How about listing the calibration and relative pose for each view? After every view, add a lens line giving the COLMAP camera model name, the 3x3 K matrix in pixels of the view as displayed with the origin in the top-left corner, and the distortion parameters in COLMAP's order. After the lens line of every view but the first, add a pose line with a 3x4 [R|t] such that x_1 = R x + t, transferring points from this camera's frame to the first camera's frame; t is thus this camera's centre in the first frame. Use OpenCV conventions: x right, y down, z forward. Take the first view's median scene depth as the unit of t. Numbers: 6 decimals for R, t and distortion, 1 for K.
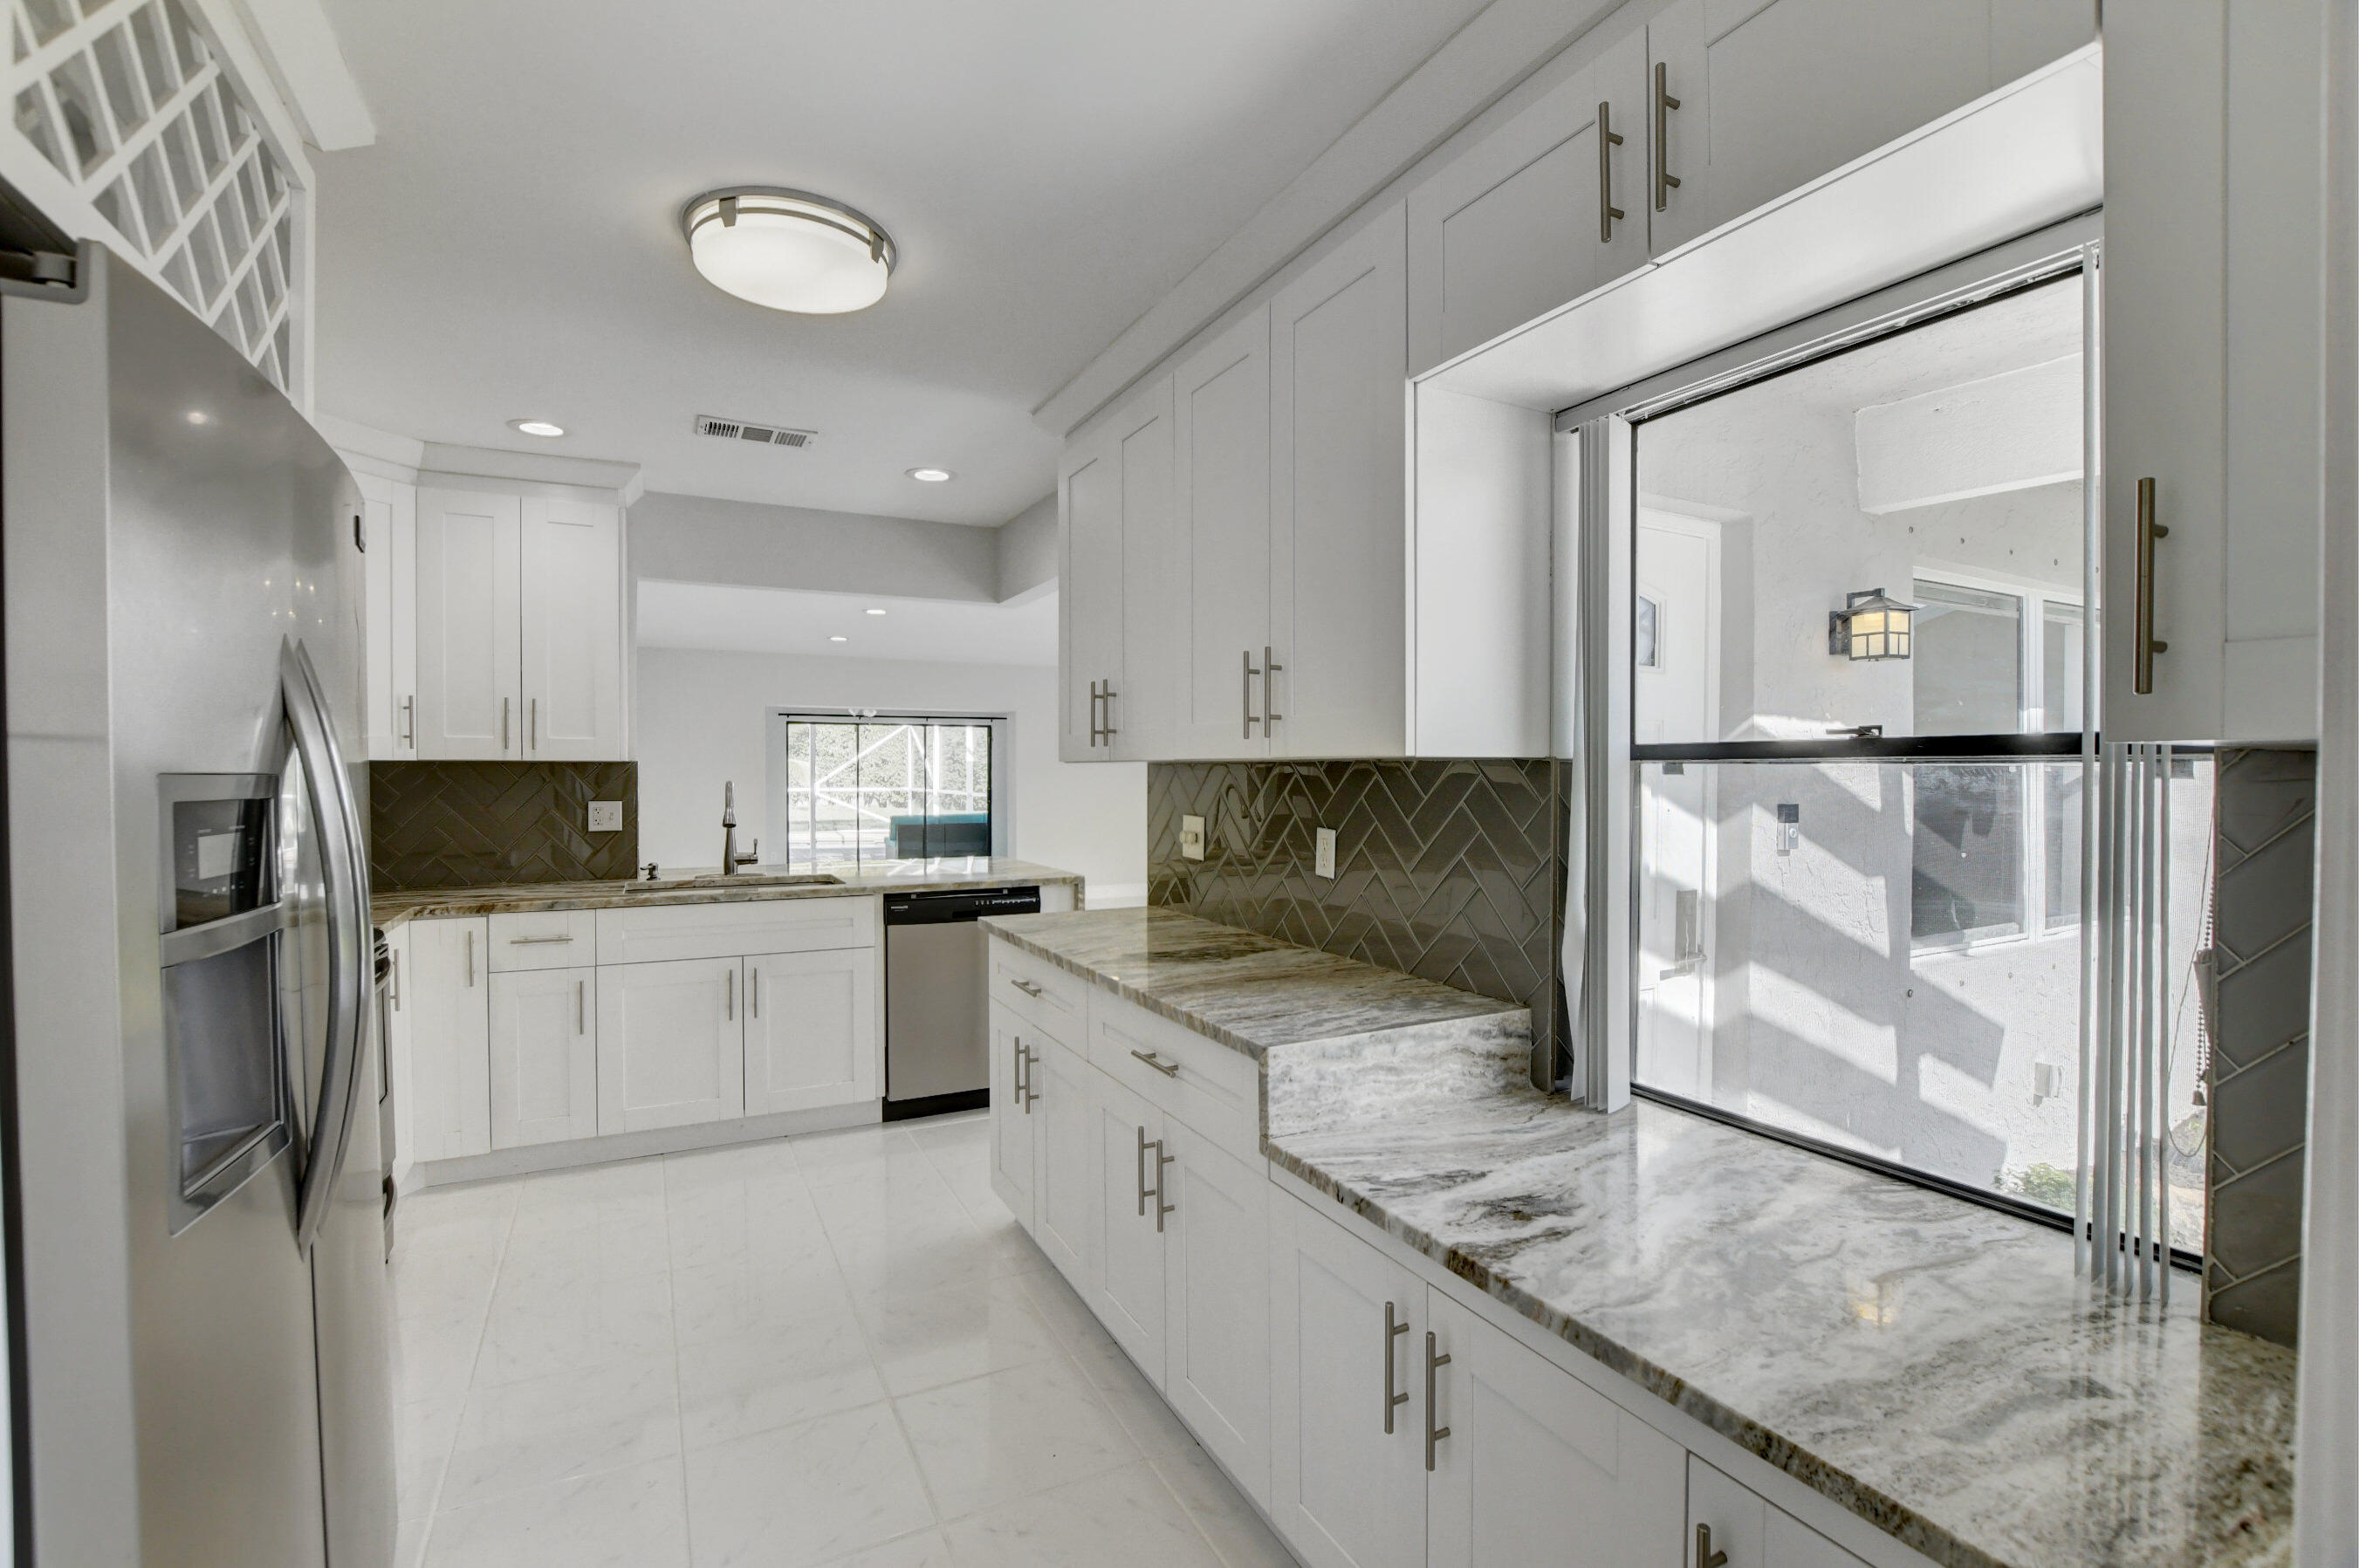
lens RADIAL K [[1048.4, 0, 1180.2], [0, 1048.4, 777.7], [0, 0, 1]] dist [-0.026919, 0.001646]
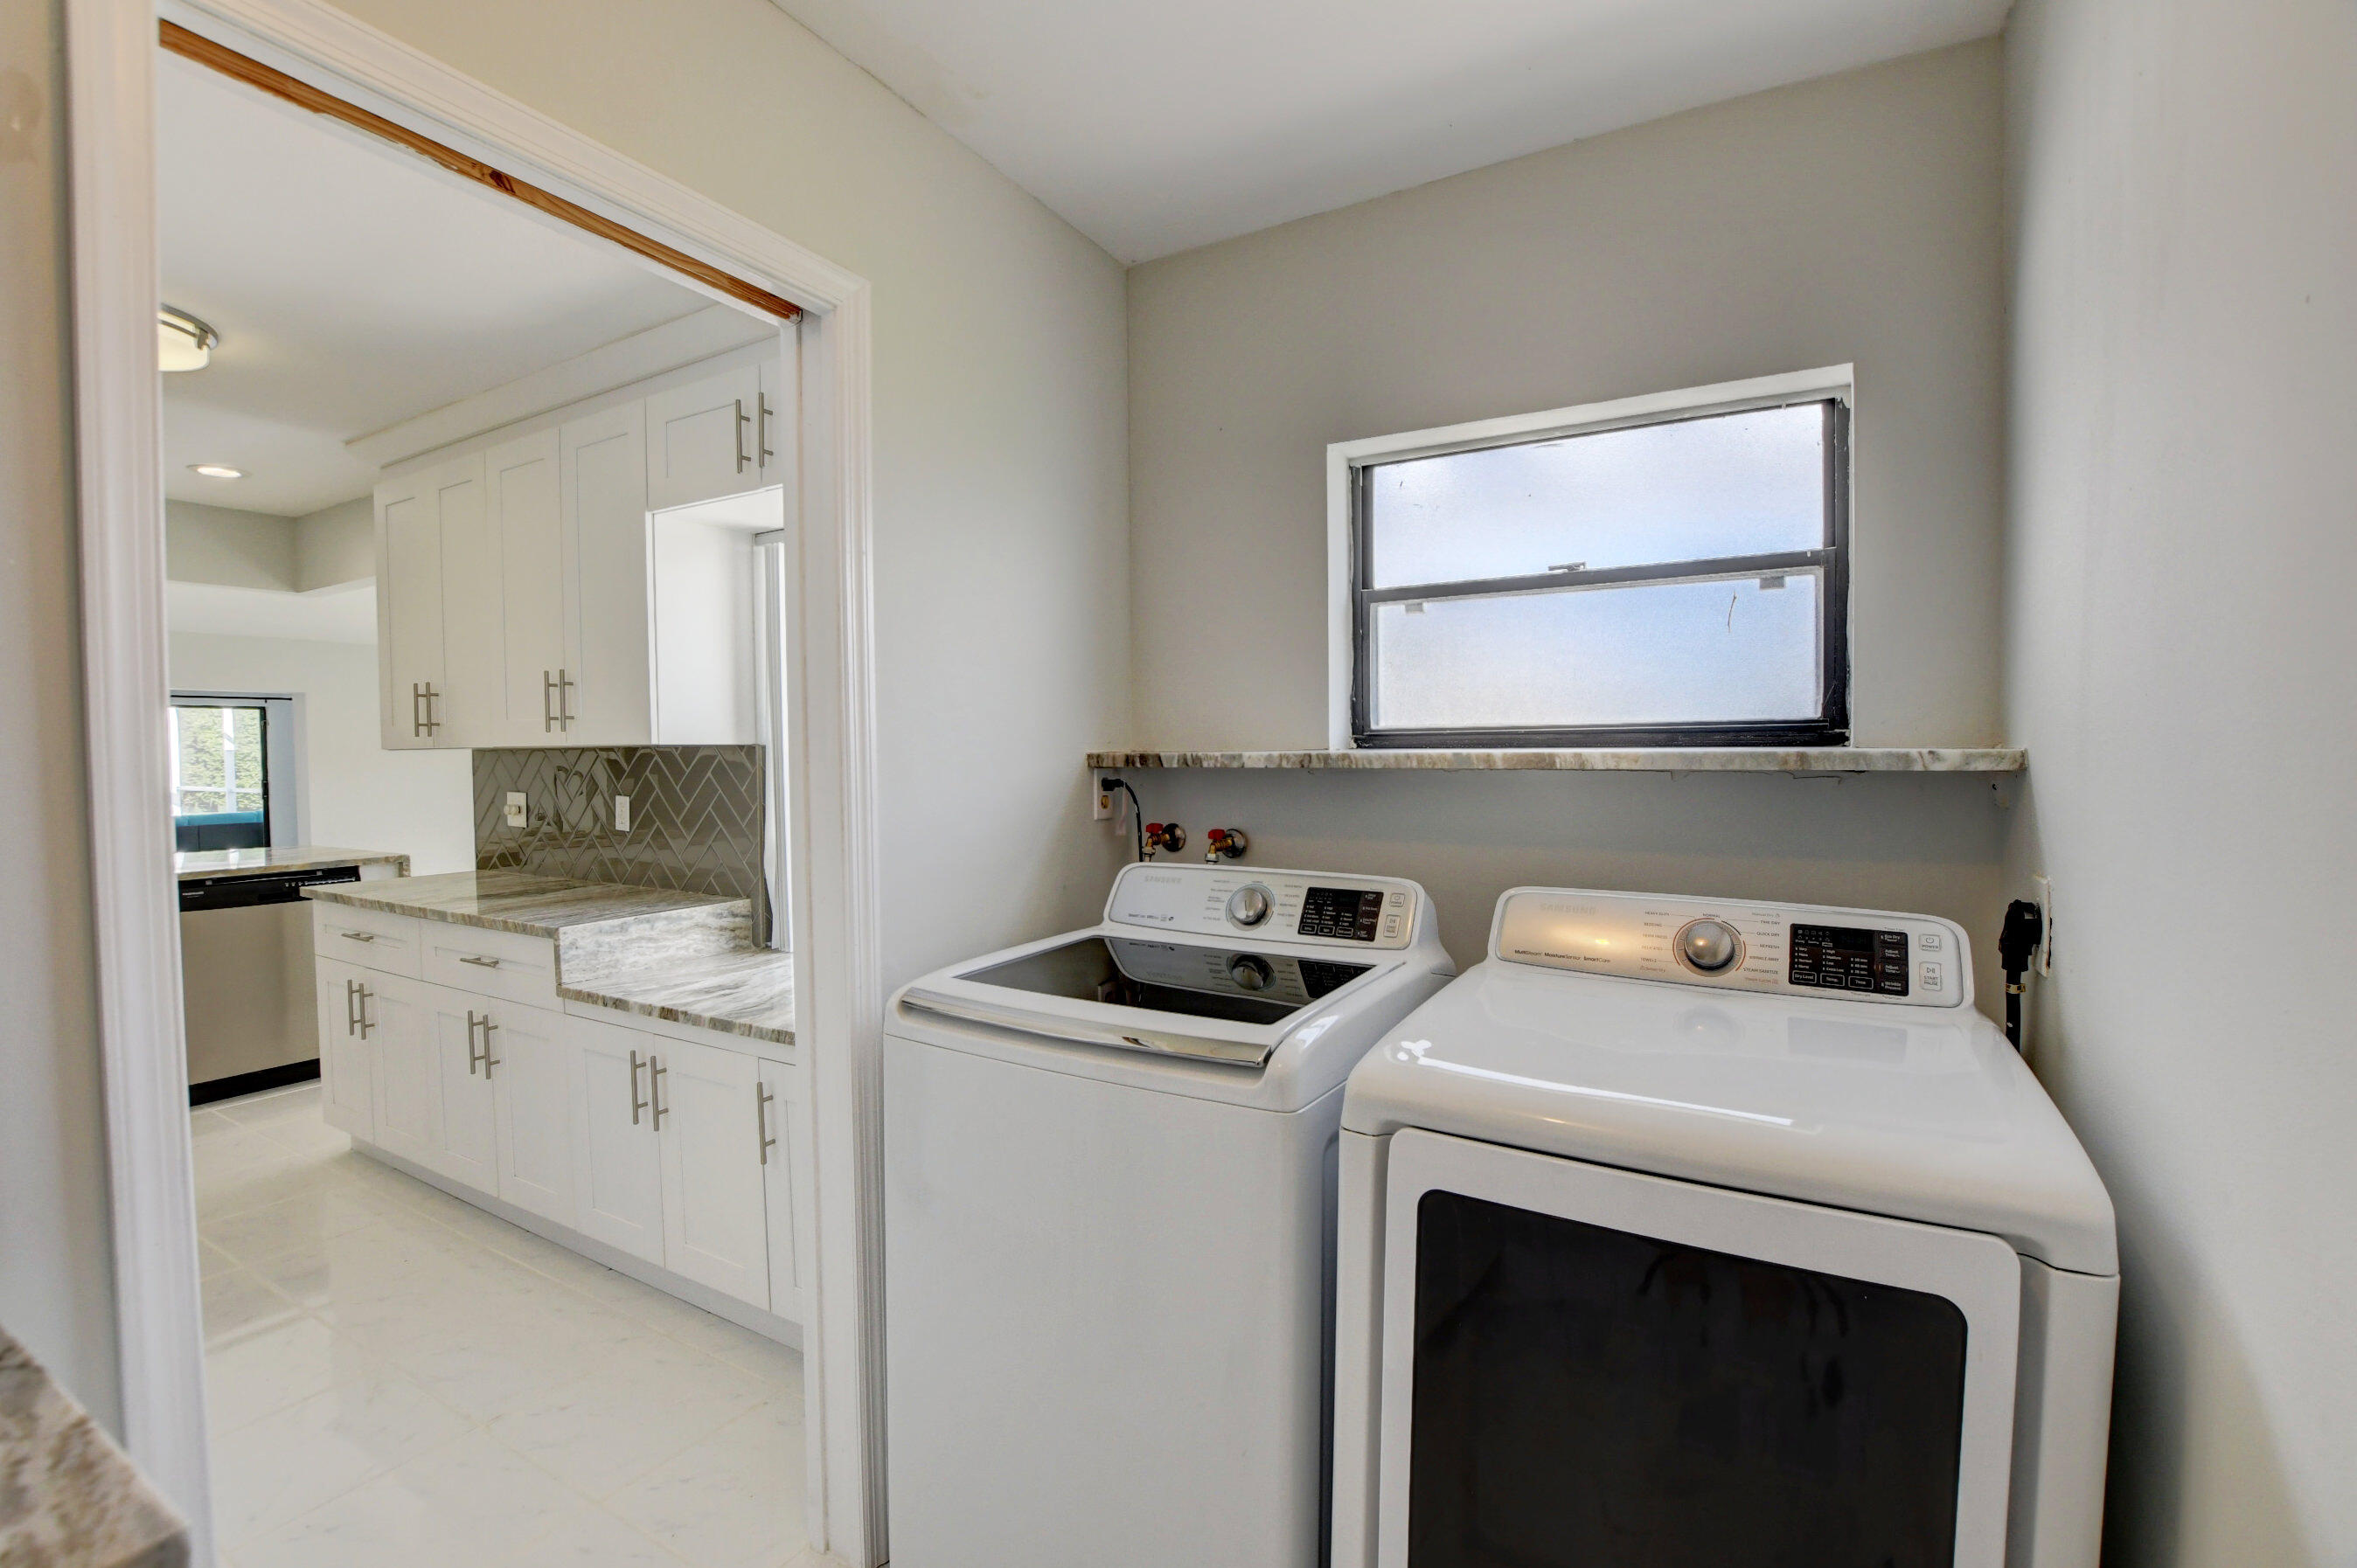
lens RADIAL K [[1047.5, 0, 1170.9], [0, 1047.5, 783.4], [0, 0, 1]] dist [-0.026919, 0.001646]
pose [[0.851061, -0.026132, 0.524415, 0.042216], [0.014879, 0.999560, 0.025662, 0.008852], [-0.524855, -0.014037, 0.851076, -0.648753]]
